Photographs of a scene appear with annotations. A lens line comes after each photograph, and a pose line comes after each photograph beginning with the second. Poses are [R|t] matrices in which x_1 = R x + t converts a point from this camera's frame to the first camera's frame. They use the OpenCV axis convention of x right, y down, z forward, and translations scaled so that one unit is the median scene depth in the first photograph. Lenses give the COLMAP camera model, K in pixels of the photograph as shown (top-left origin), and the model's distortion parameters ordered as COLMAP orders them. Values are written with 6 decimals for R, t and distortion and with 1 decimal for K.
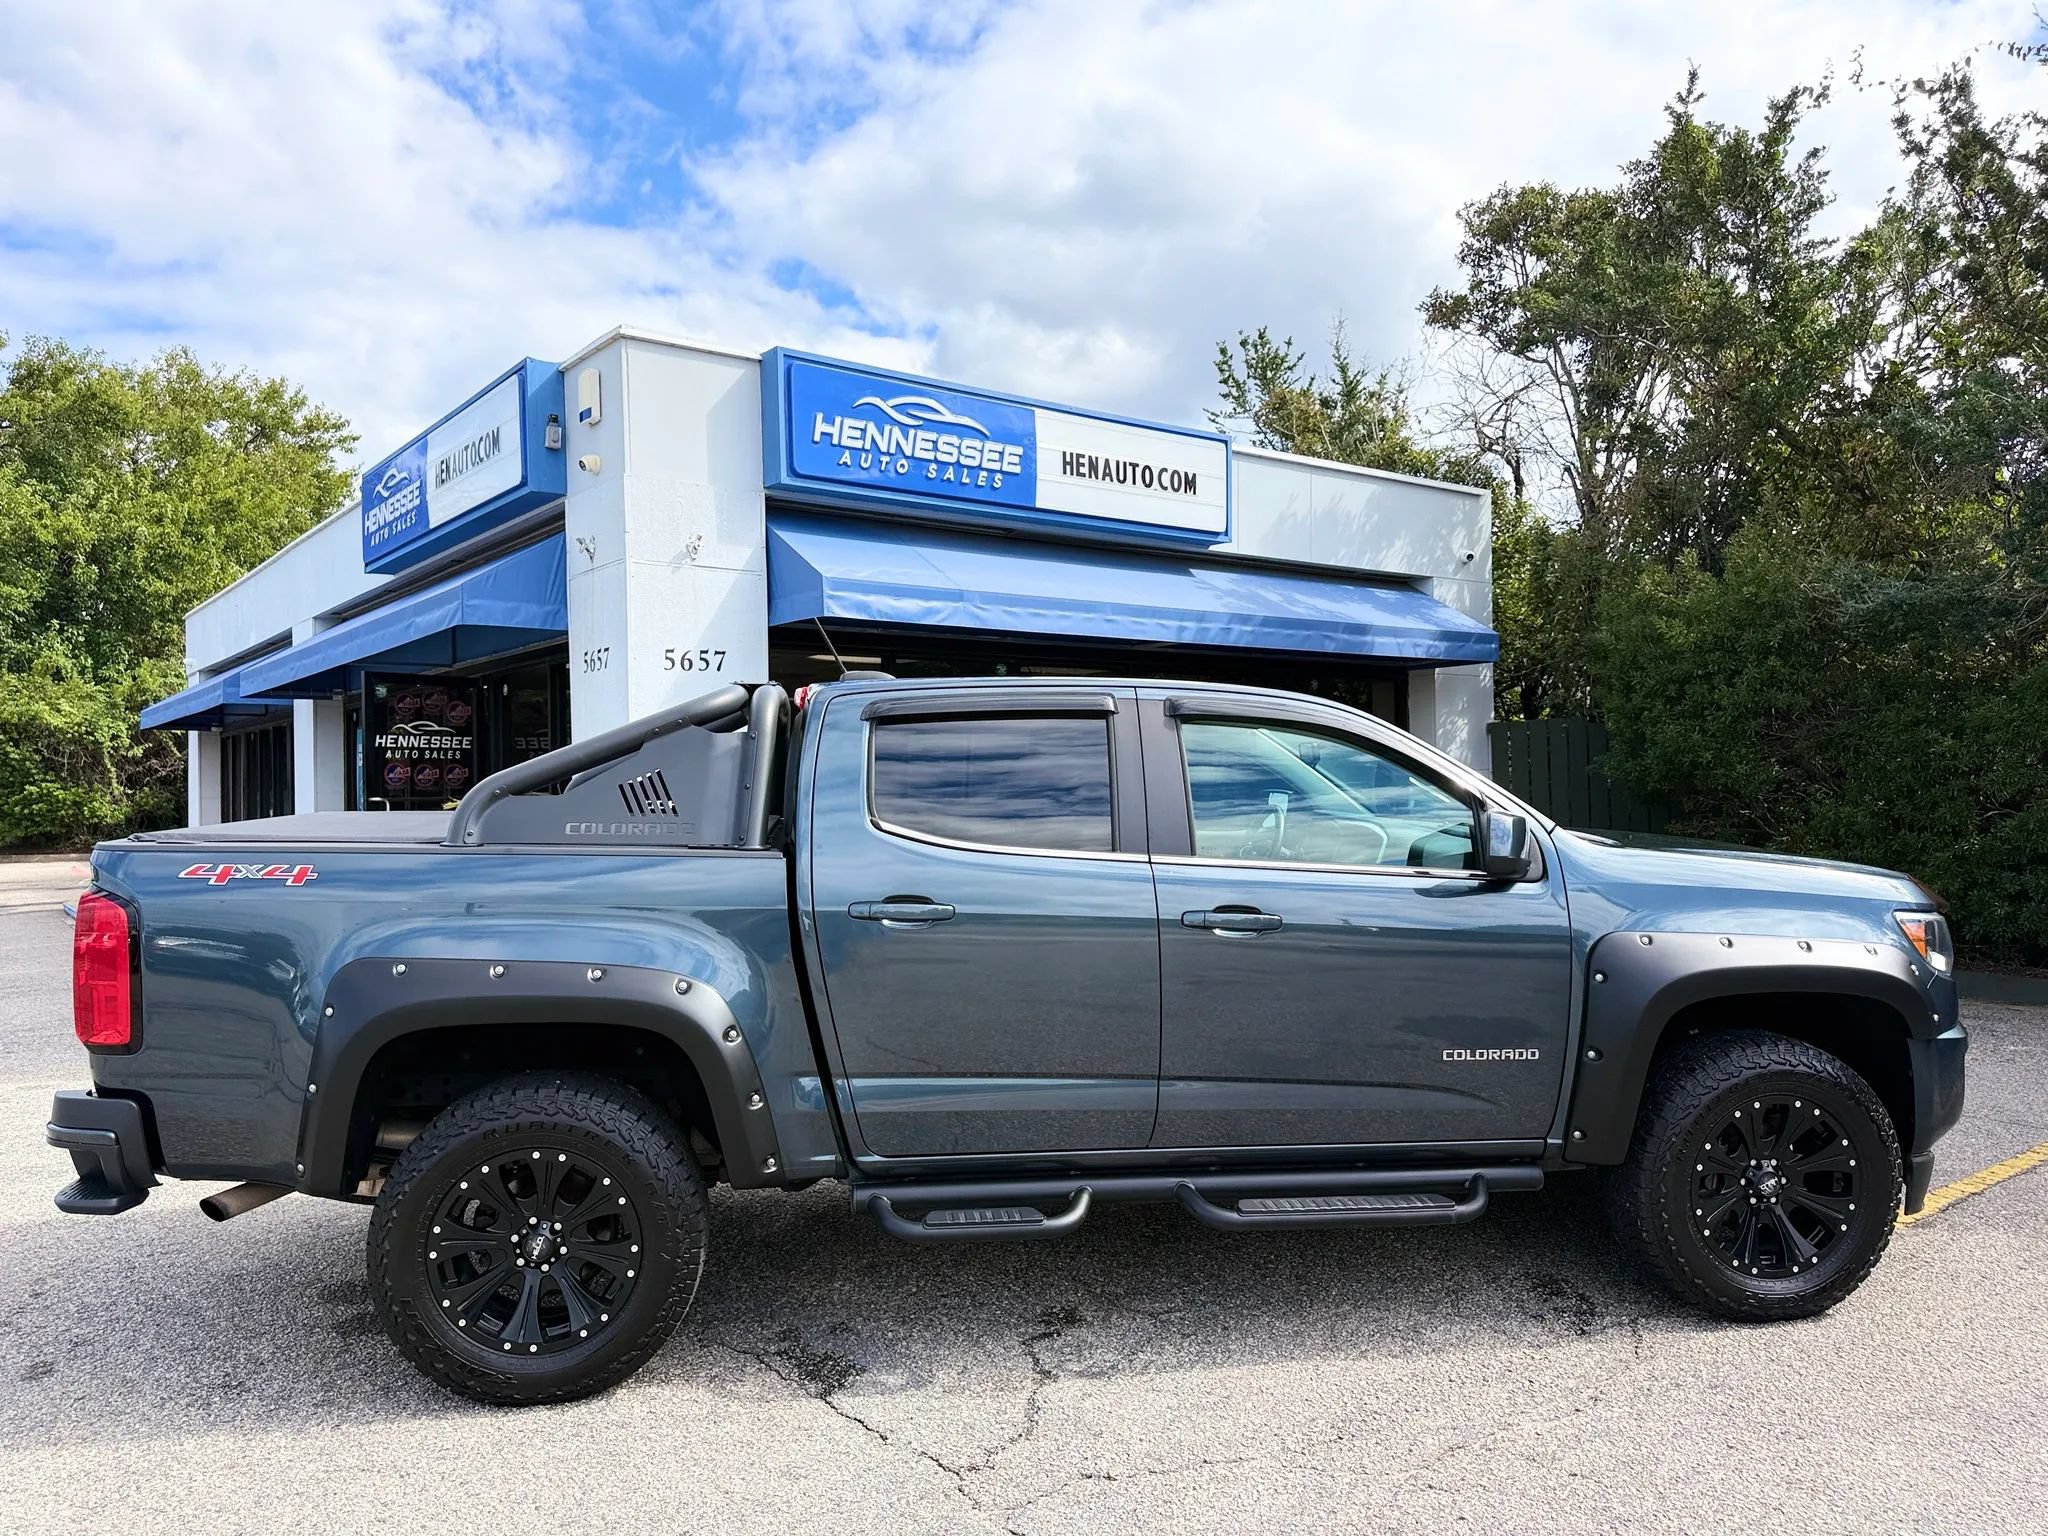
lens RADIAL K [[1443.5, 0, 1029.0], [0, 1443.5, 772.2], [0, 0, 1]] dist [0.111349, -0.175456]
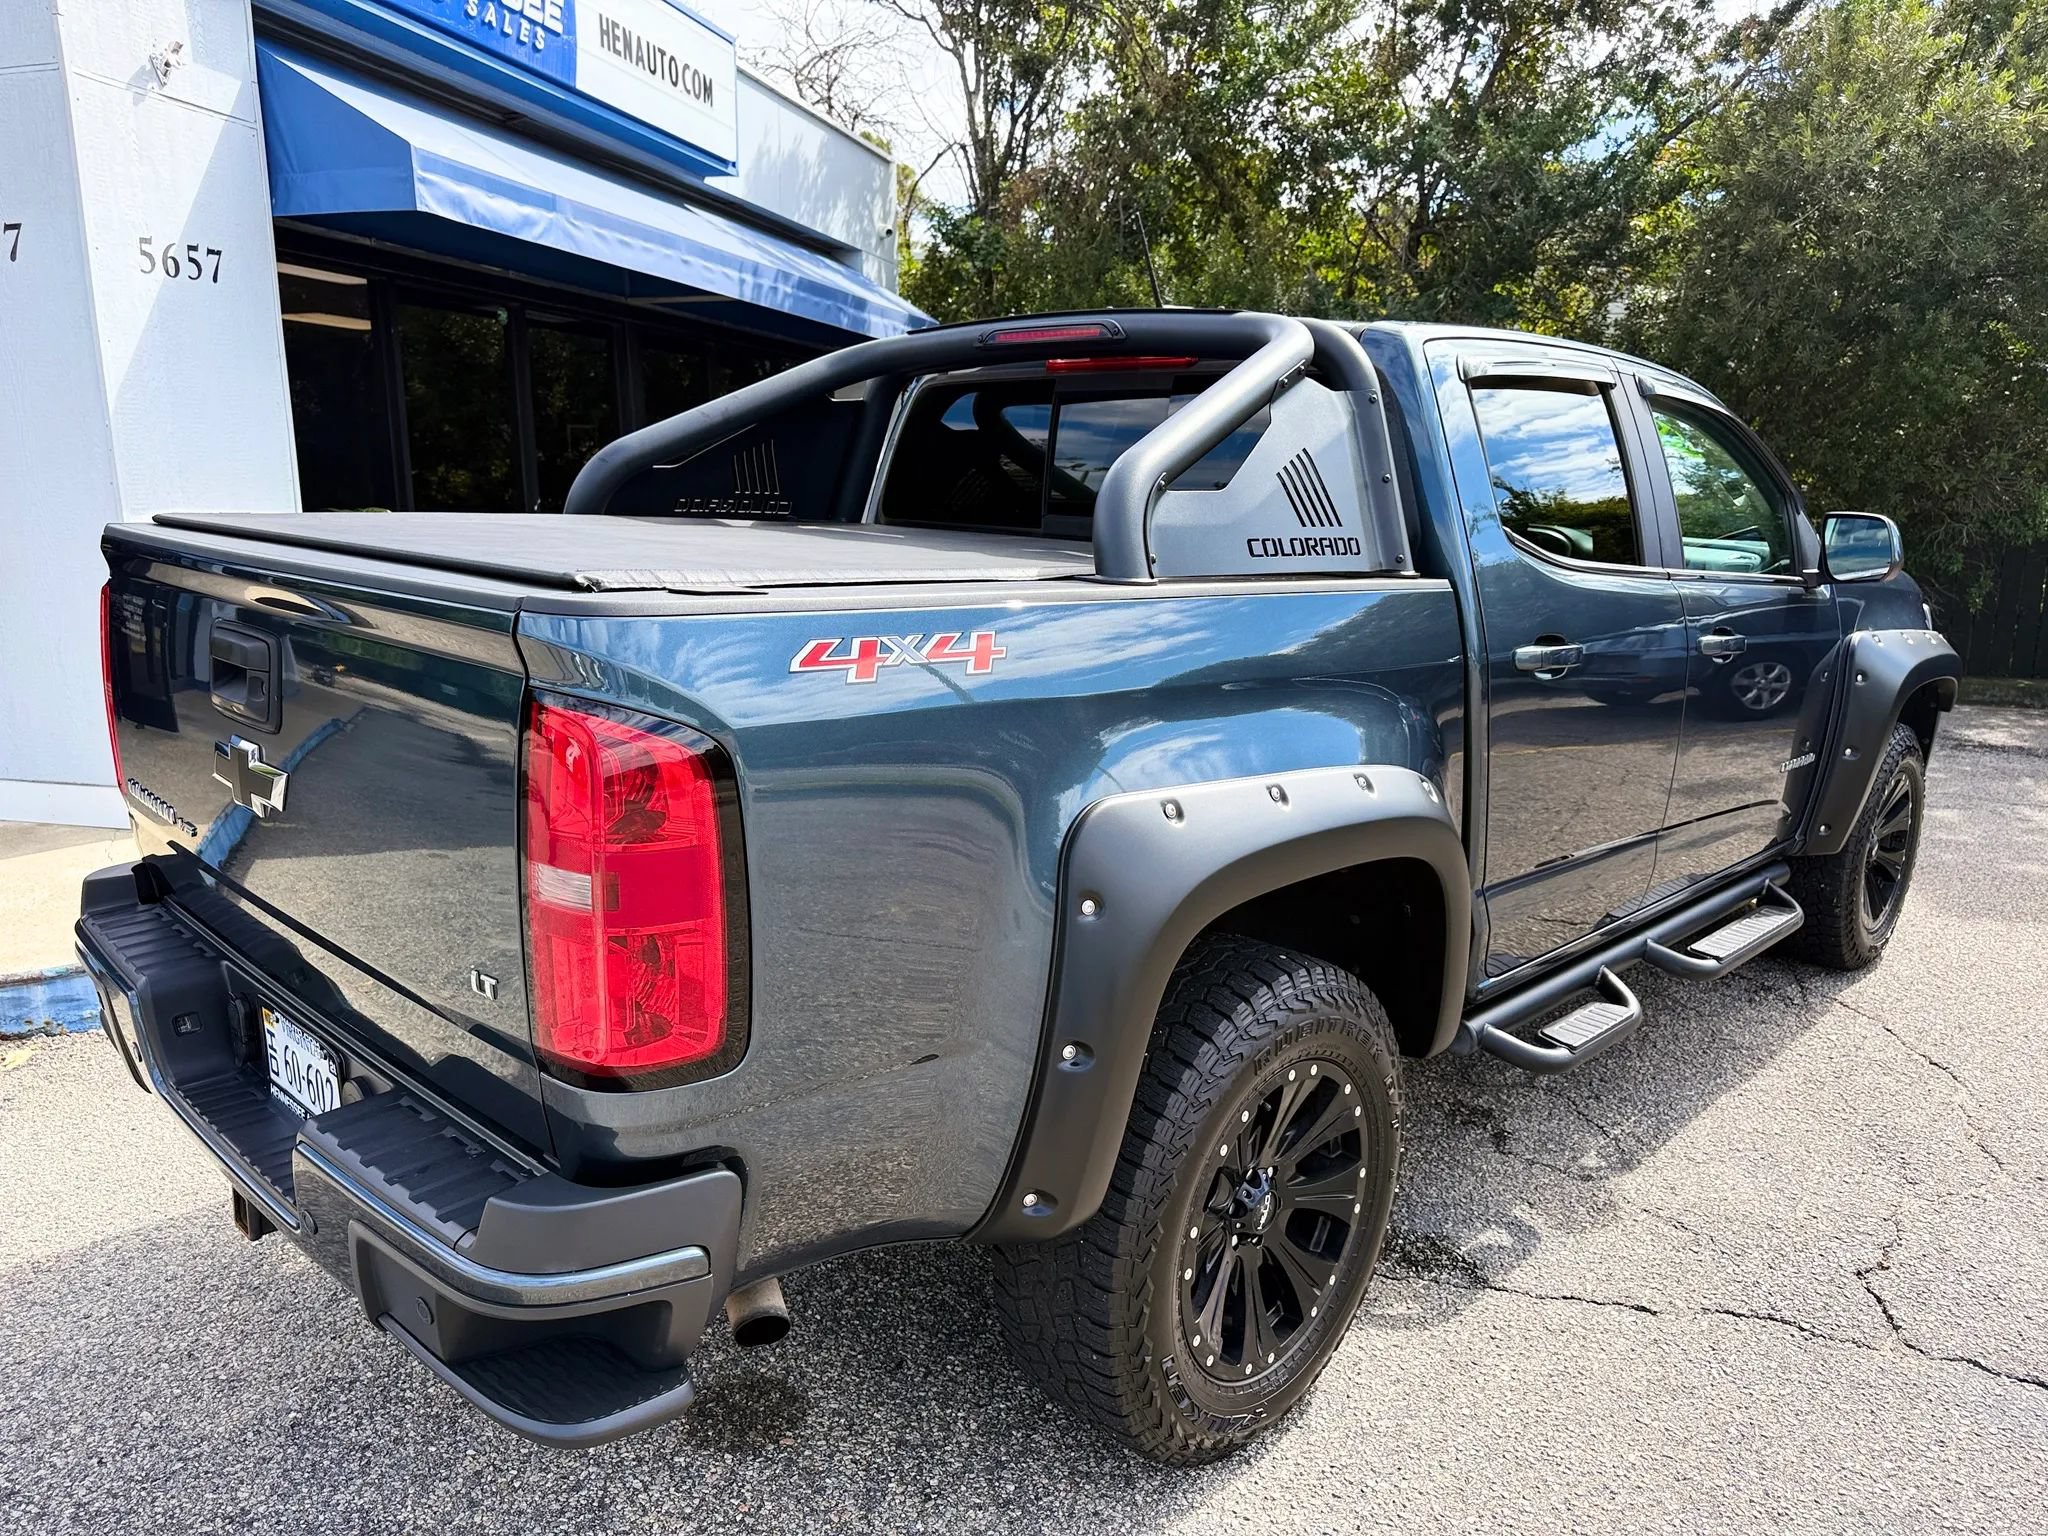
lens RADIAL K [[1467.1, 0, 1032.4], [0, 1467.1, 779.1], [0, 0, 1]] dist [0.002075, -0.006169]
pose [[0.789324, -0.108515, 0.604311, -0.317362], [-0.018246, 0.979677, 0.199751, 0.006319], [-0.613705, -0.168695, 0.771303, 0.246230]]
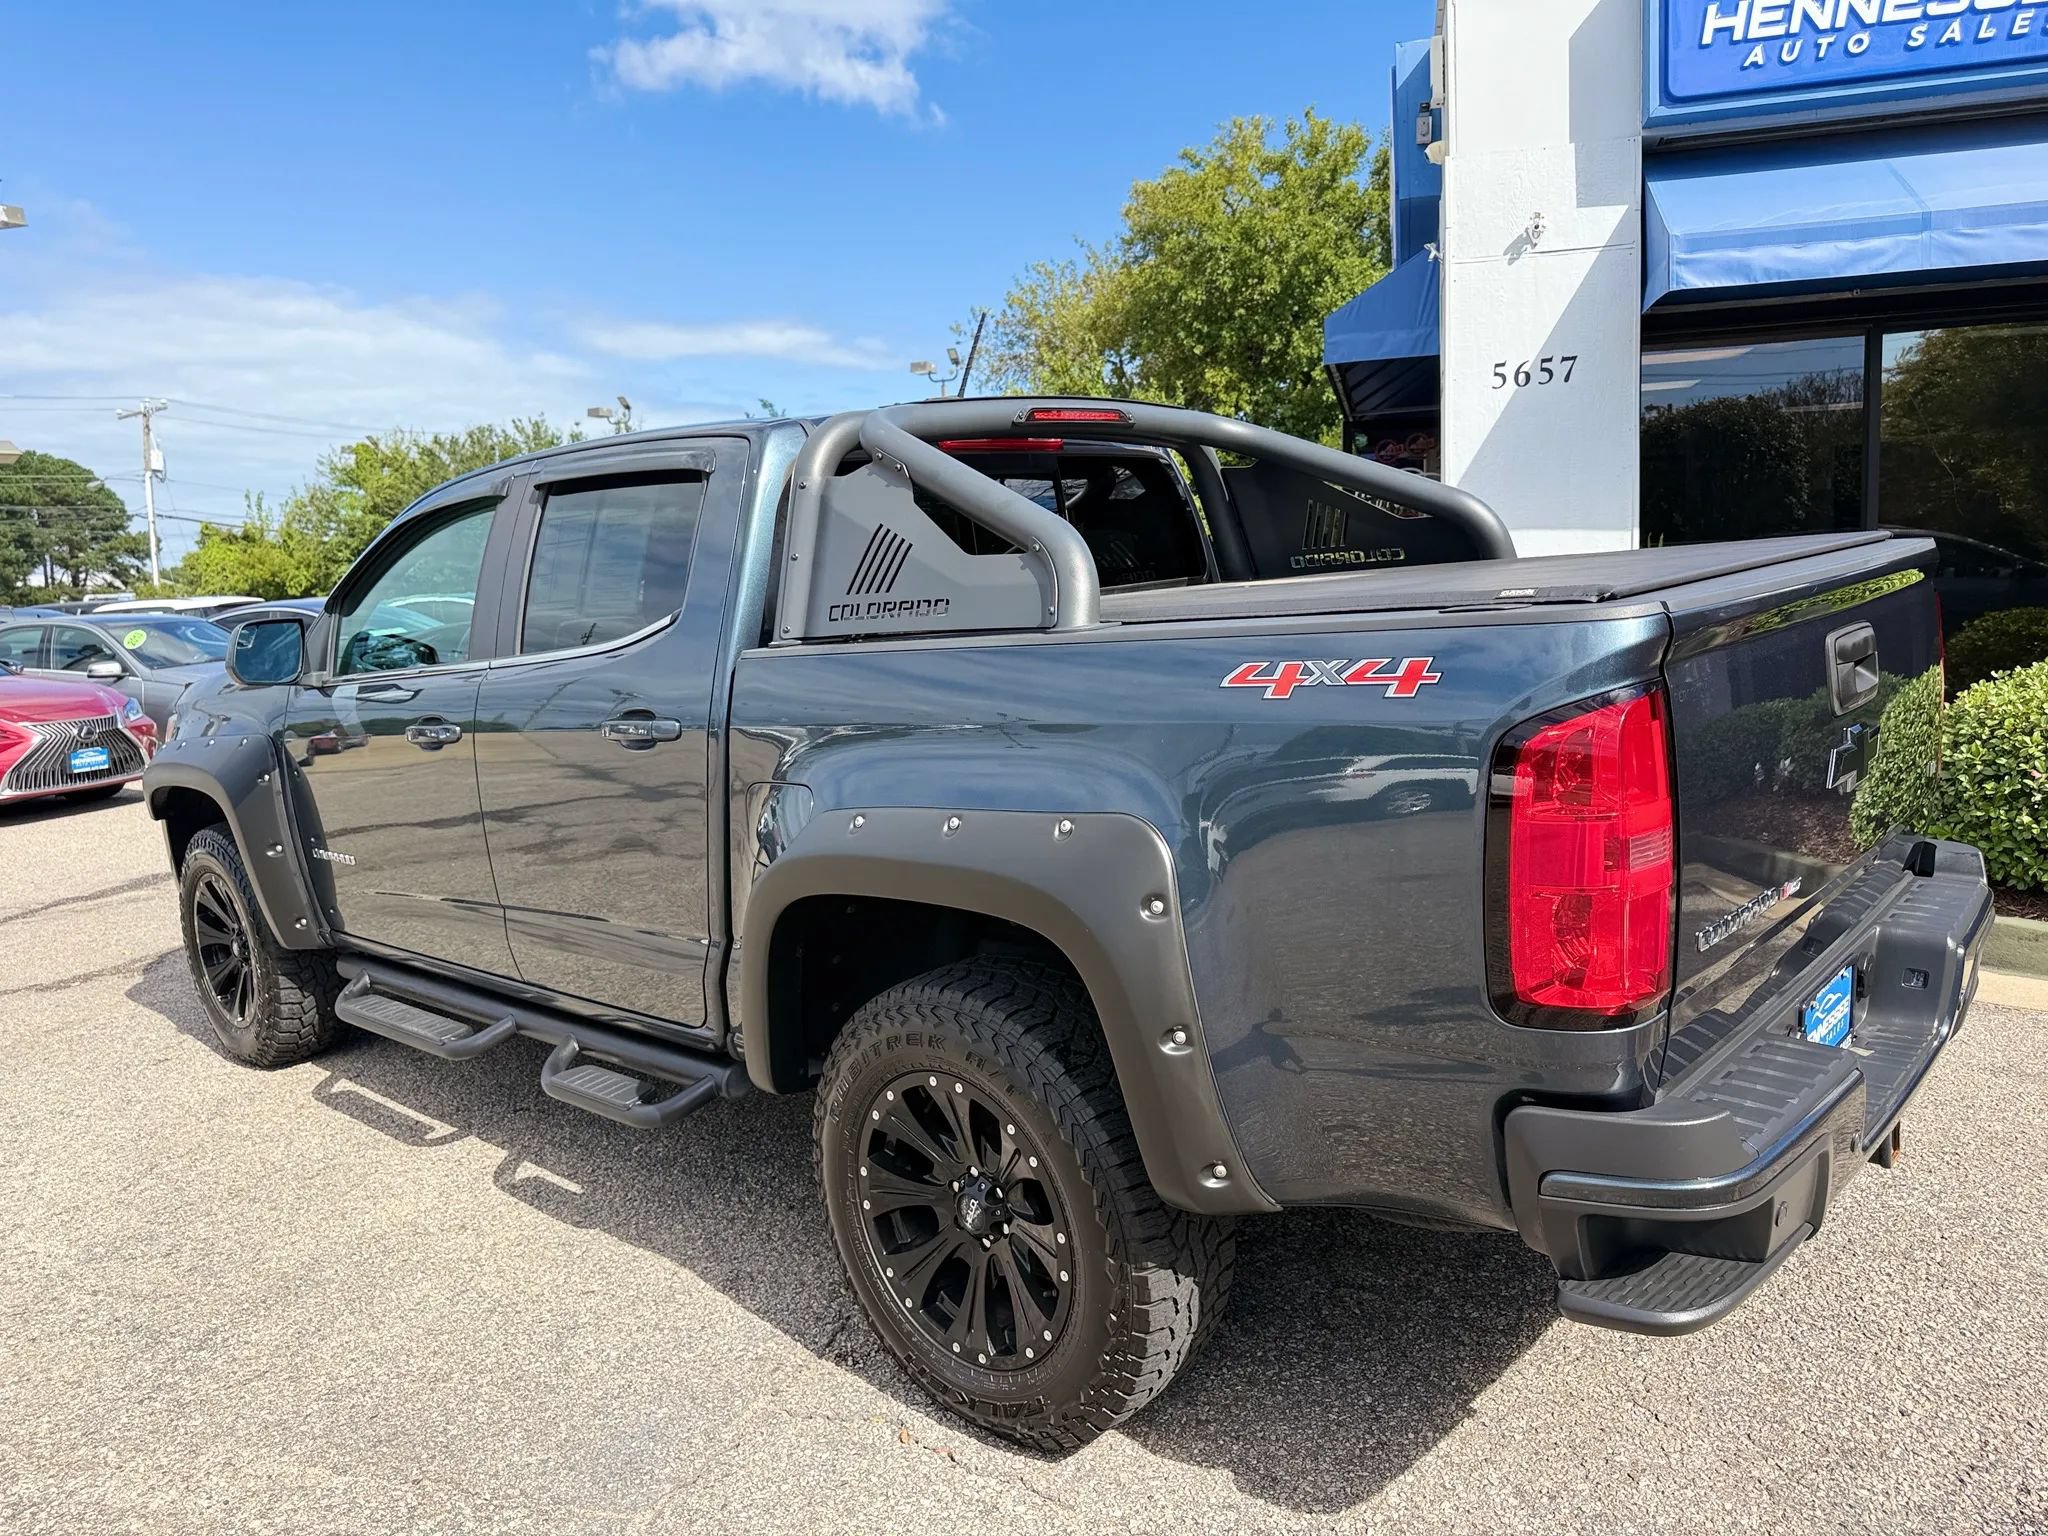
lens RADIAL K [[1464.9, 0, 1029.9], [0, 1464.9, 760.3], [0, 0, 1]] dist [0.003905, -0.003548]
pose [[0.611126, 0.087027, -0.786735, 0.246084], [0.044548, 0.988580, 0.143959, 0.007160], [0.790279, -0.123024, 0.600270, 0.230749]]
